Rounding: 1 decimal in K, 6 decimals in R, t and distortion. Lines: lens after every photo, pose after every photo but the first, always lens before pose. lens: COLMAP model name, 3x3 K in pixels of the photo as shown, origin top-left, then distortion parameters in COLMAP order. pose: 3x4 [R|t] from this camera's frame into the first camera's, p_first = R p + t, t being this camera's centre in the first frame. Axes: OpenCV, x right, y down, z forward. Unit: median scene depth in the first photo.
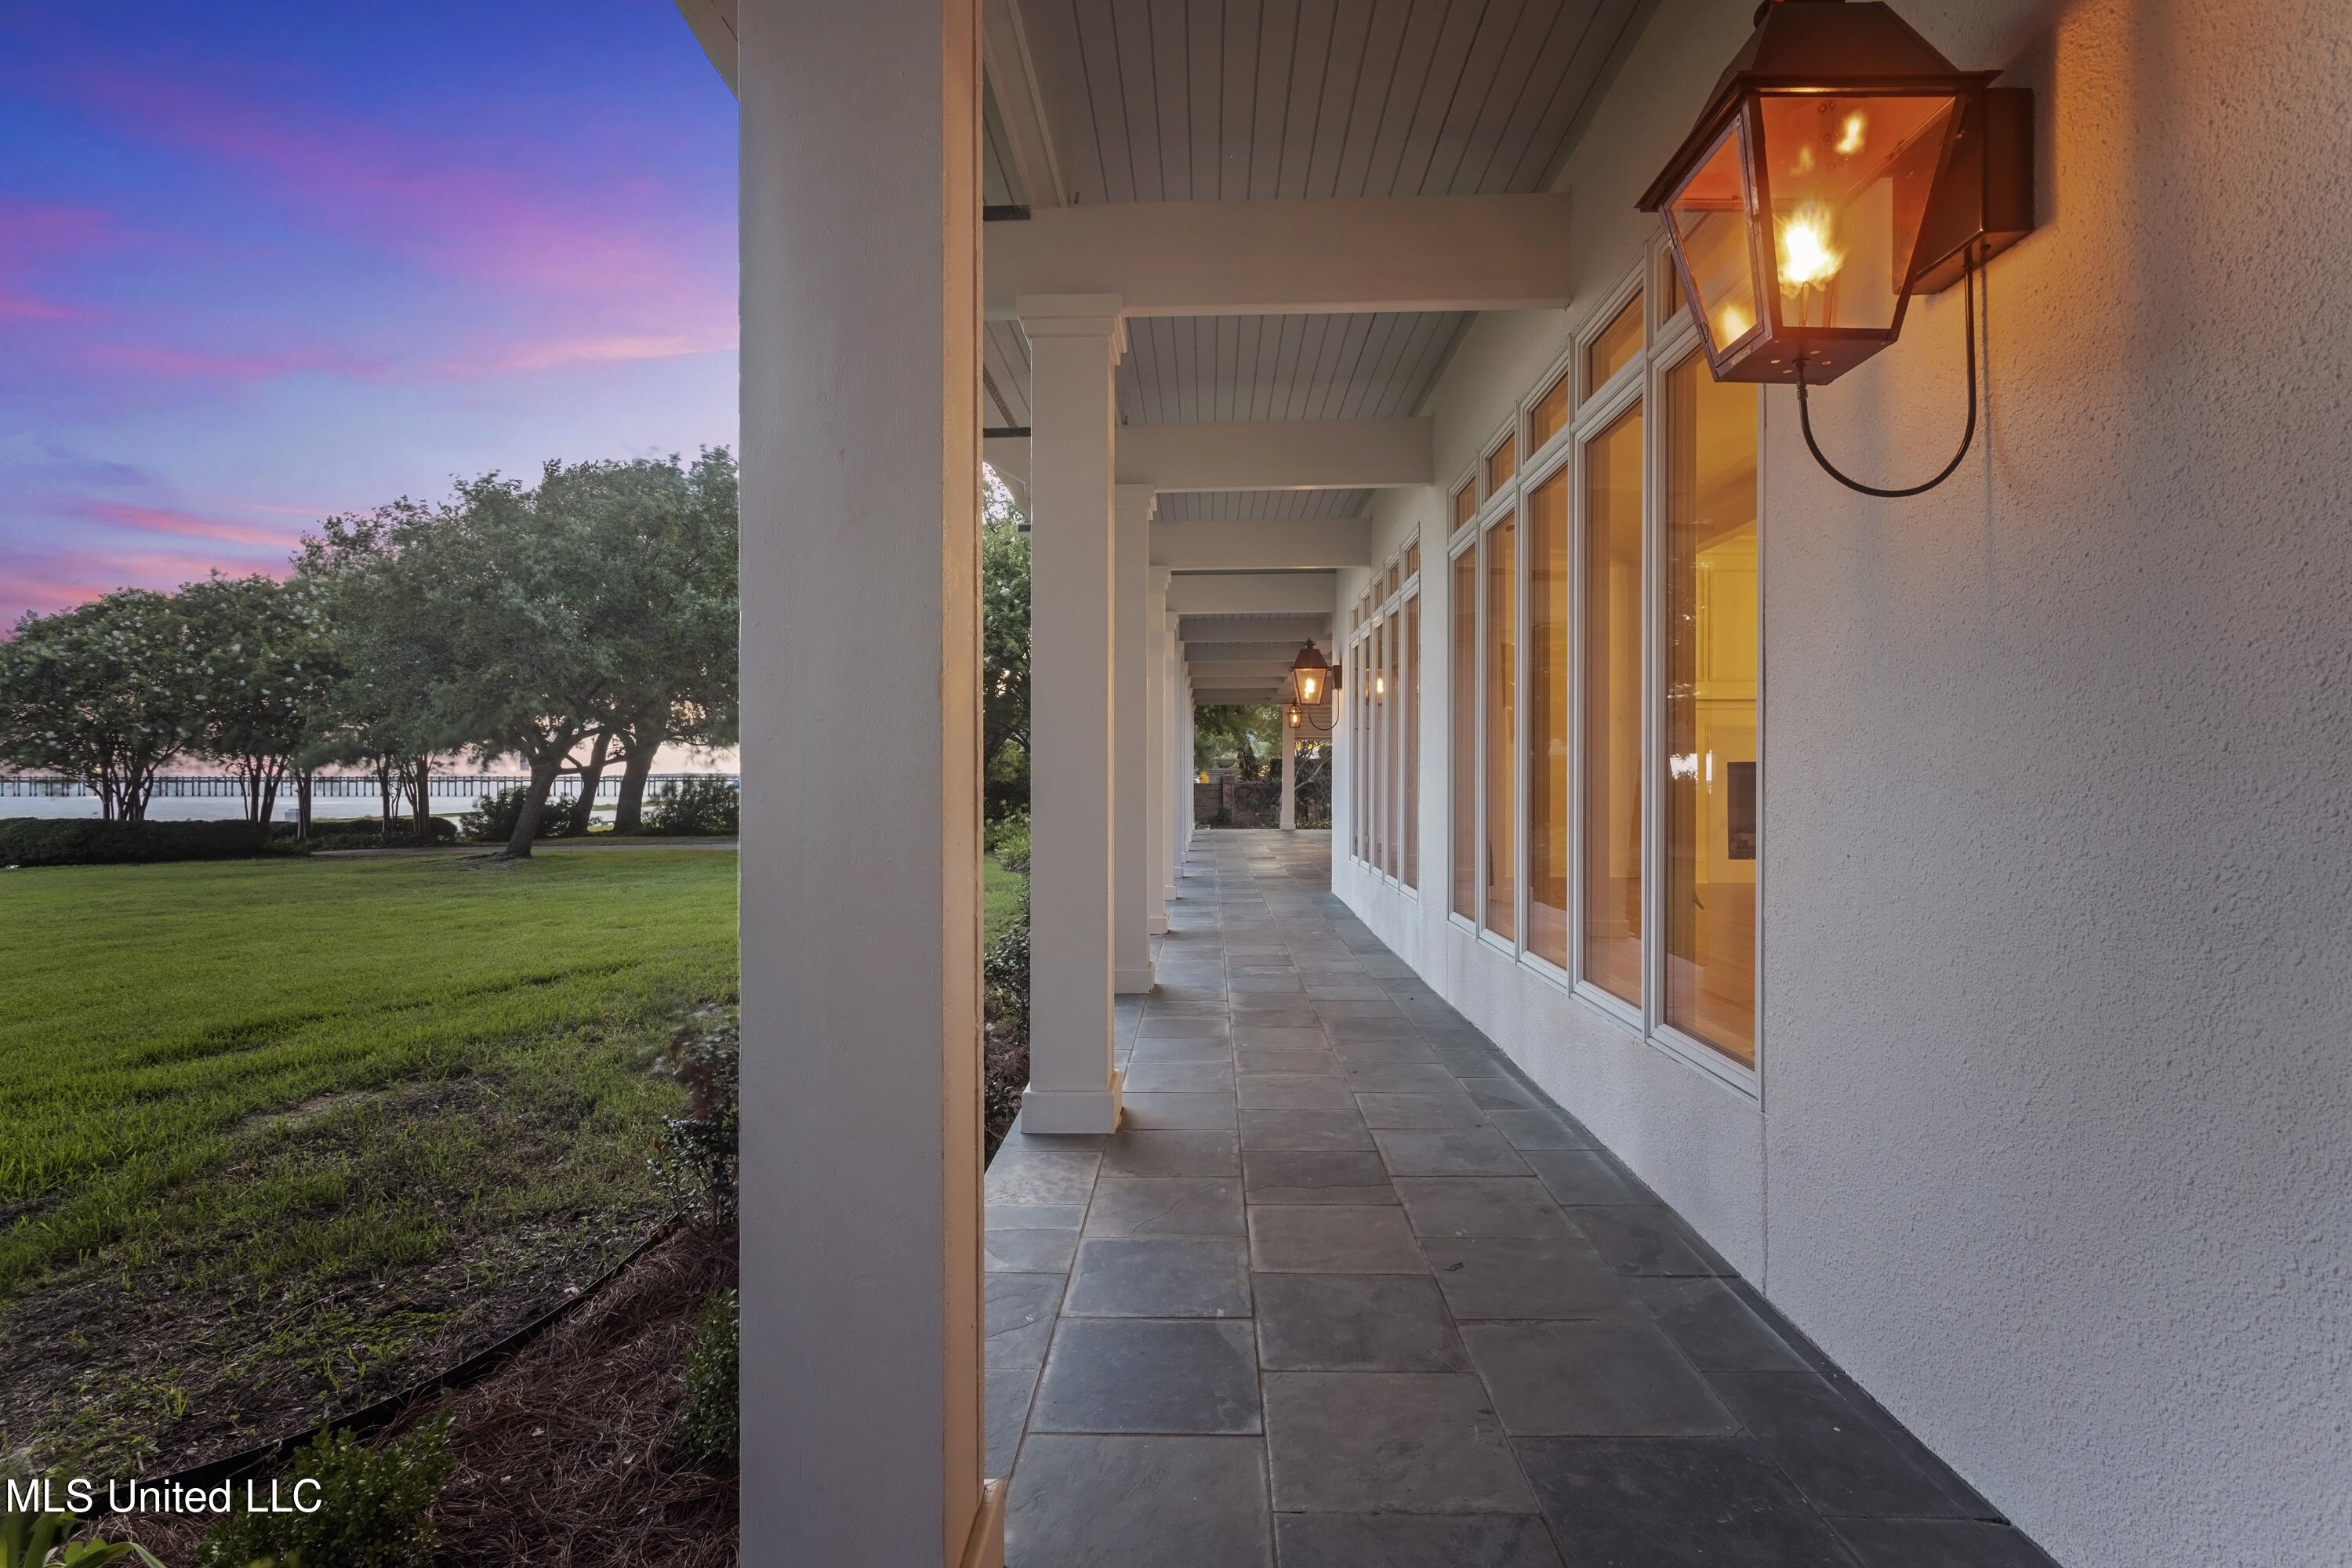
lens RADIAL K [[1110.4, 0, 1176.9], [0, 1110.4, 774.4], [0, 0, 1]] dist [0.001541, 0.000835]
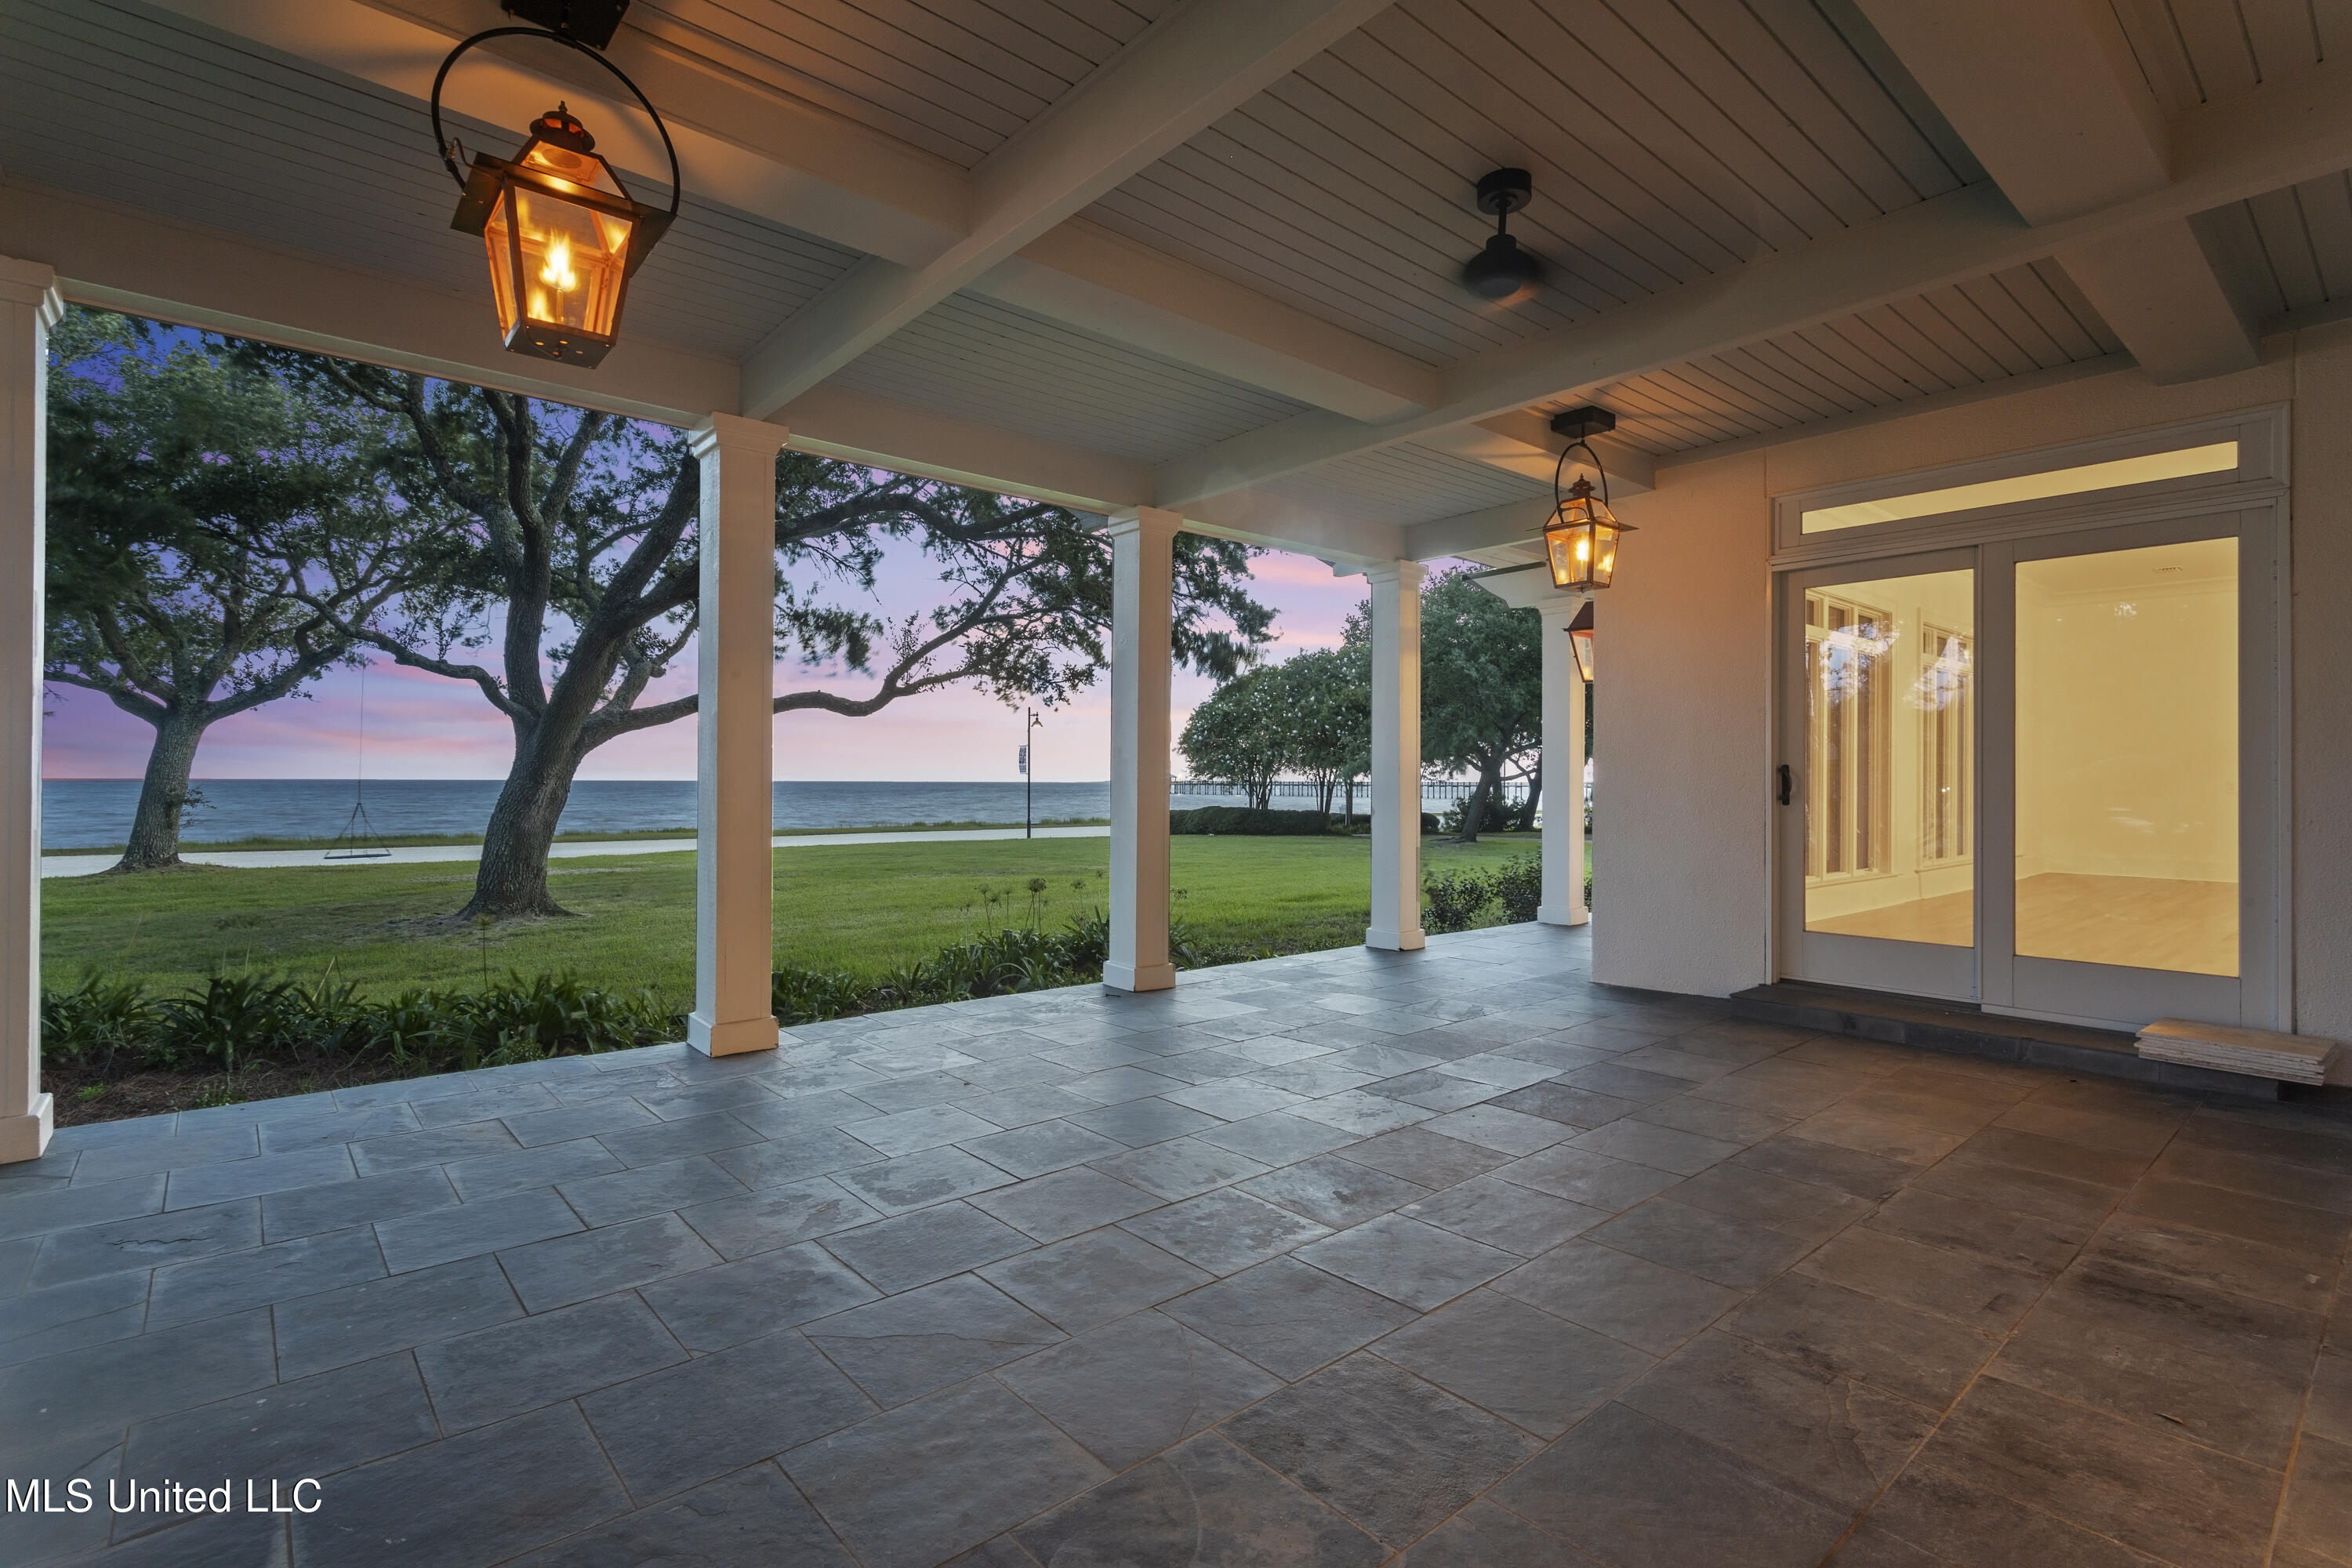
lens RADIAL K [[1110.4, 0, 1172.3], [0, 1110.4, 780.1], [0, 0, 1]] dist [0.001541, 0.000835]
pose [[0.676525, 0.002968, -0.736414, 0.155814], [-0.004248, 0.999991, 0.000128, -0.000099], [0.736407, 0.003042, 0.676531, -0.182918]]
